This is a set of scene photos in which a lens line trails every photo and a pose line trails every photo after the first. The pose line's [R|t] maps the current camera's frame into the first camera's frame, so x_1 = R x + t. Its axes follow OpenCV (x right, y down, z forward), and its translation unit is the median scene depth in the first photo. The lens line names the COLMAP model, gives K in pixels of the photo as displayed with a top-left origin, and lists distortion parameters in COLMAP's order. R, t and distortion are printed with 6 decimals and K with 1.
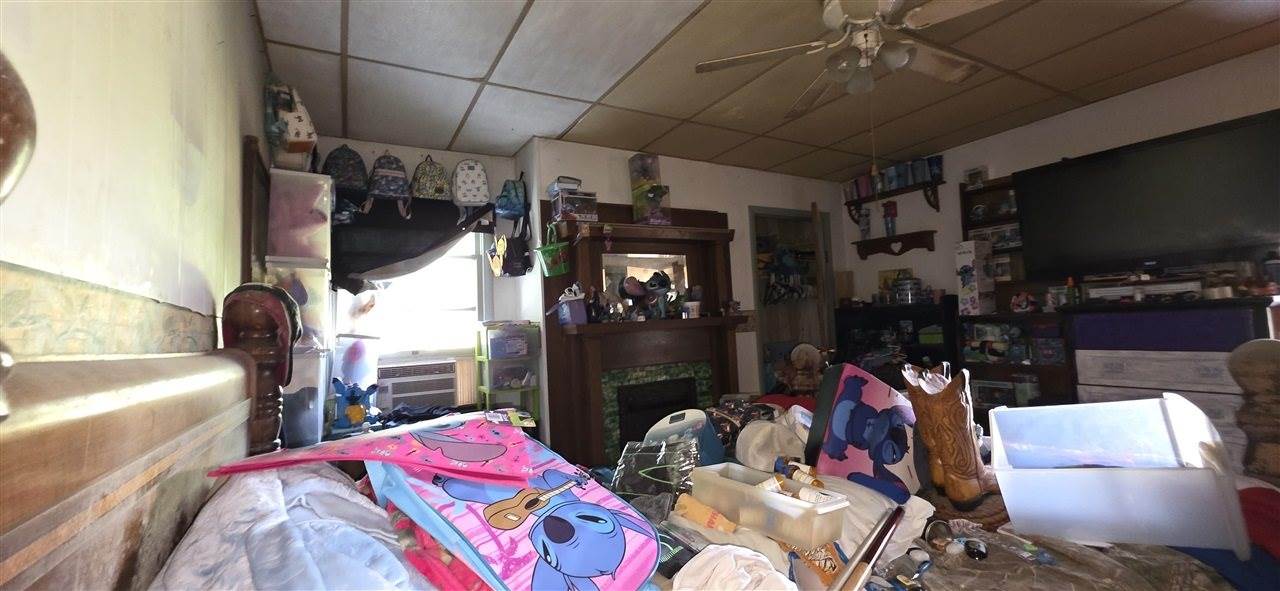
lens RADIAL K [[511.9, 0, 640.0], [0, 511.9, 295.5], [0, 0, 1]] dist [0.002290, 0.000358]
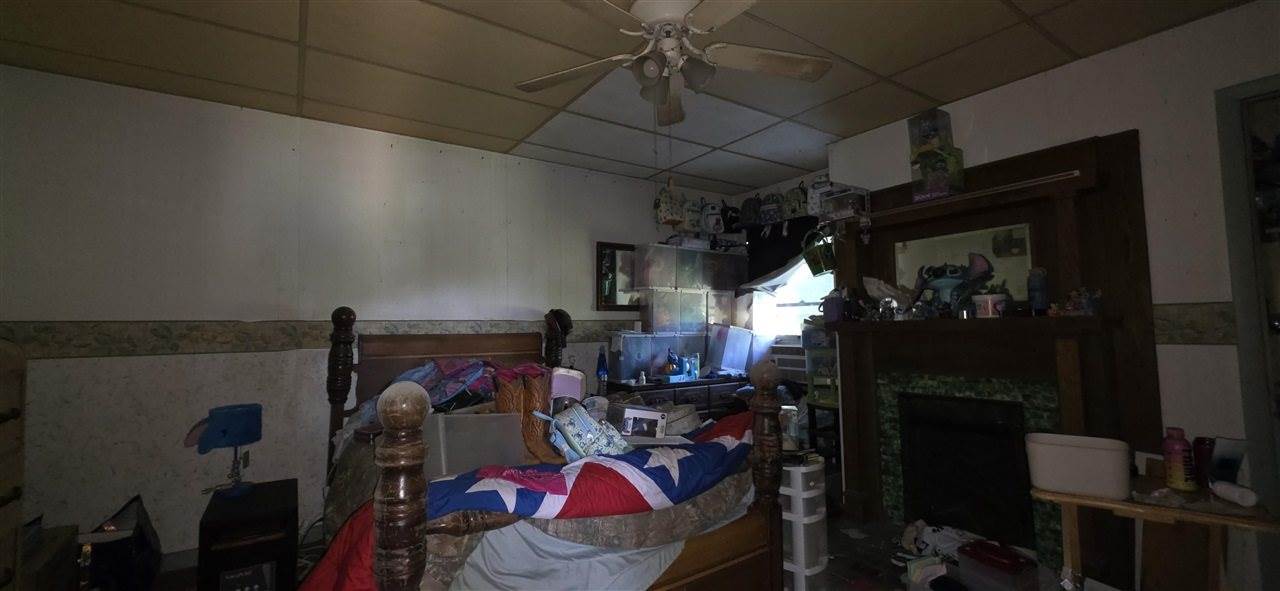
lens RADIAL K [[511.9, 0, 640.0], [0, 511.9, 295.5], [0, 0, 1]] dist [0.002290, 0.000358]
pose [[0.088180, -0.008779, -0.996066, 0.805828], [0.073136, 0.997319, -0.002316, -0.021033], [0.993416, -0.072644, 0.088586, 0.479482]]
